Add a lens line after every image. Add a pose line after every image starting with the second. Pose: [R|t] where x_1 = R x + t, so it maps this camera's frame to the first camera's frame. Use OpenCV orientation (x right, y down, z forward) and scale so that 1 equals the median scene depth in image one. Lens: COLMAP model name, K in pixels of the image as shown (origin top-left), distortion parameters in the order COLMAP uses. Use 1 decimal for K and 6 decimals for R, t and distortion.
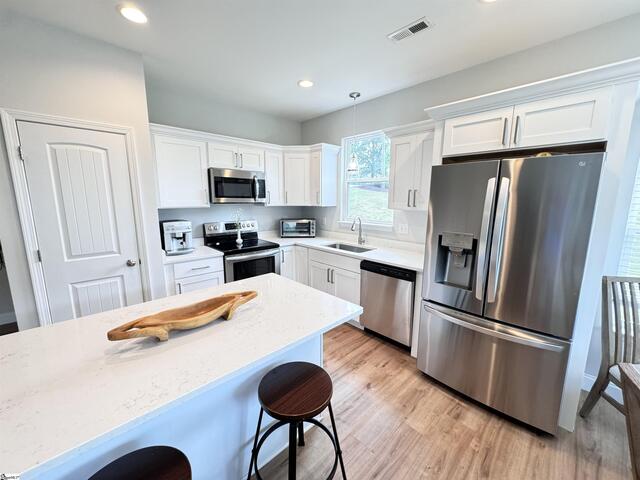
lens RADIAL K [[255.7, 0, 321.4], [0, 255.7, 239.3], [0, 0, 1]] dist [-0.001436, 0.000735]
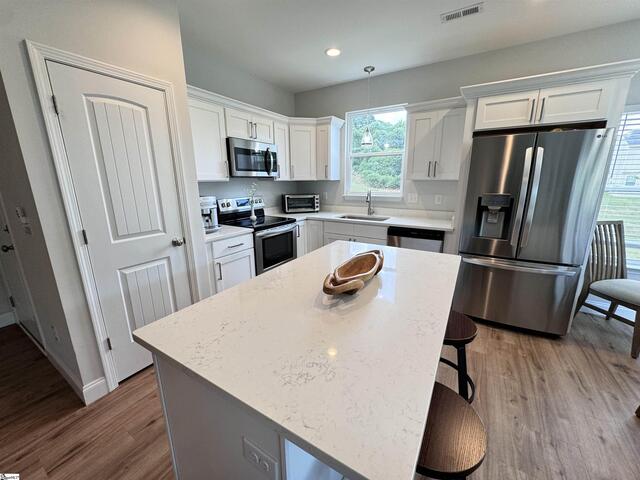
lens RADIAL K [[255.7, 0, 322.5], [0, 255.7, 238.9], [0, 0, 1]] dist [-0.001436, 0.000735]
pose [[0.964520, -0.071824, 0.254052, -0.542573], [0.054466, 0.995716, 0.074720, 0.047226], [-0.258331, -0.058232, 0.964300, 0.018300]]
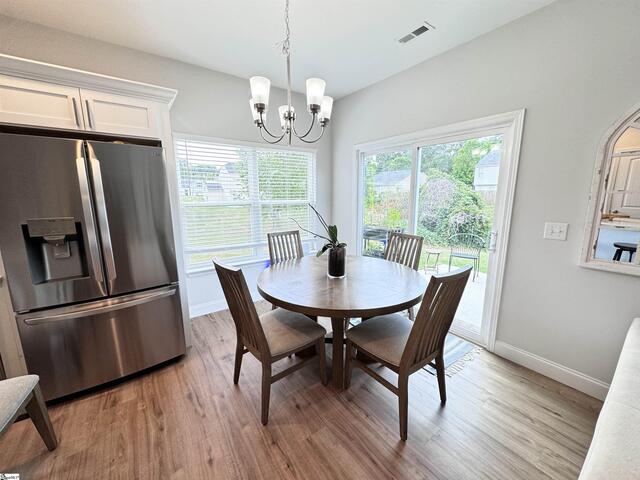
lens RADIAL K [[255.7, 0, 320.1], [0, 255.7, 237.9], [0, 0, 1]] dist [-0.001436, 0.000735]
pose [[0.128256, -0.179409, 0.975378, -0.185934], [0.164885, 0.973670, 0.157414, 0.047585], [-0.977938, 0.140636, 0.154461, -0.011726]]
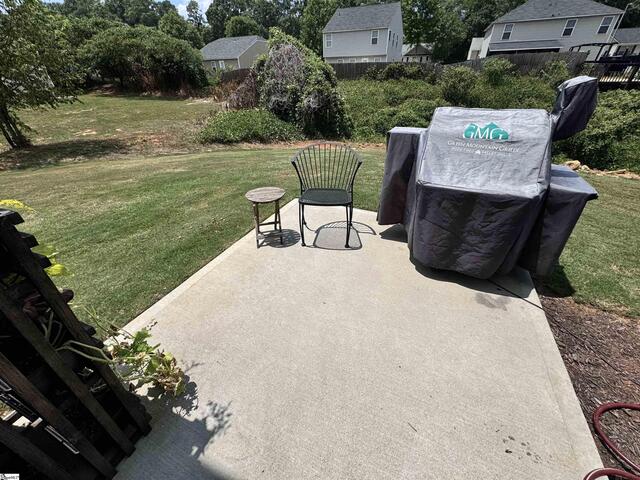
lens RADIAL K [[255.7, 0, 323.0], [0, 255.7, 239.5], [0, 0, 1]] dist [-0.001436, 0.000735]
pose [[-0.390935, -0.507595, 0.767800, 1.210531], [0.173024, 0.778786, 0.602955, 0.263000], [-0.904009, 0.368564, -0.216629, -0.572152]]
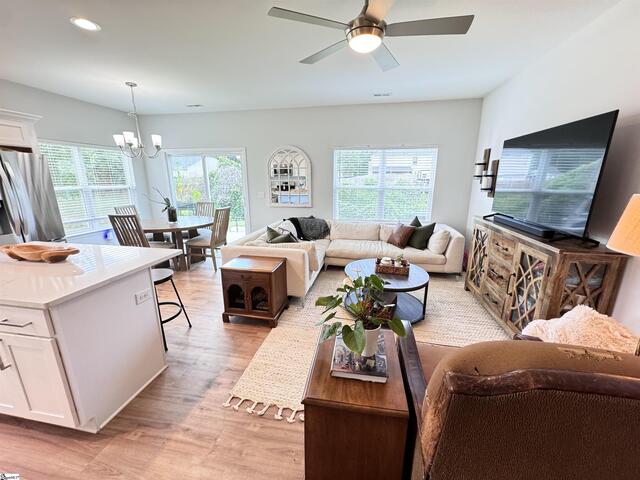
lens RADIAL K [[255.7, 0, 321.6], [0, 255.7, 239.0], [0, 0, 1]] dist [-0.001436, 0.000735]
pose [[-0.583920, -0.198178, 0.787251, -1.602668], [0.127801, 0.935213, 0.330218, -0.040291], [-0.801689, 0.293432, -0.520762, 0.264534]]
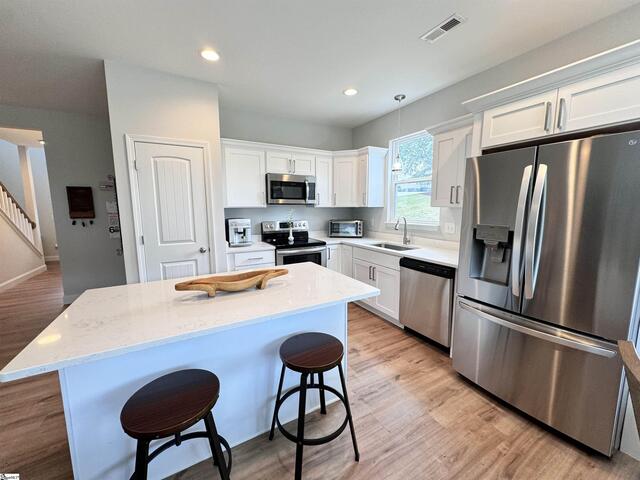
lens RADIAL K [[255.7, 0, 321.2], [0, 255.7, 239.6], [0, 0, 1]] dist [-0.001436, 0.000735]
pose [[0.970048, 0.022010, -0.241915, 0.127748], [-0.029962, 0.999123, -0.029242, 0.069095], [0.241059, 0.035614, 0.969857, -0.078134]]
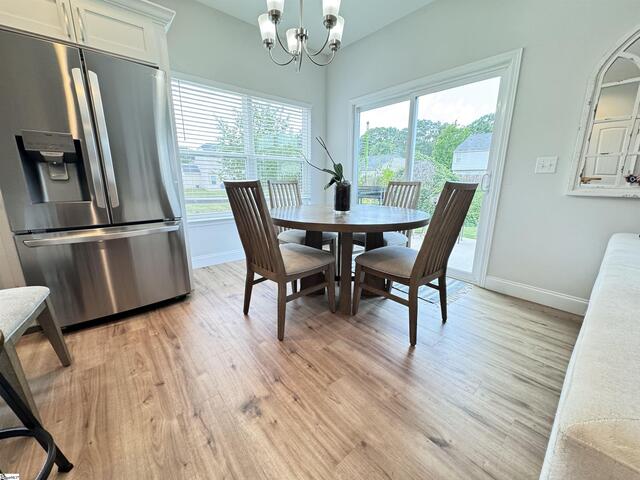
lens RADIAL K [[255.7, 0, 320.3], [0, 255.7, 237.8], [0, 0, 1]] dist [-0.001436, 0.000735]
pose [[0.055023, -0.229662, 0.971714, -0.252469], [0.157310, 0.963028, 0.218701, 0.230124], [-0.986015, 0.140826, 0.089117, 0.116046]]
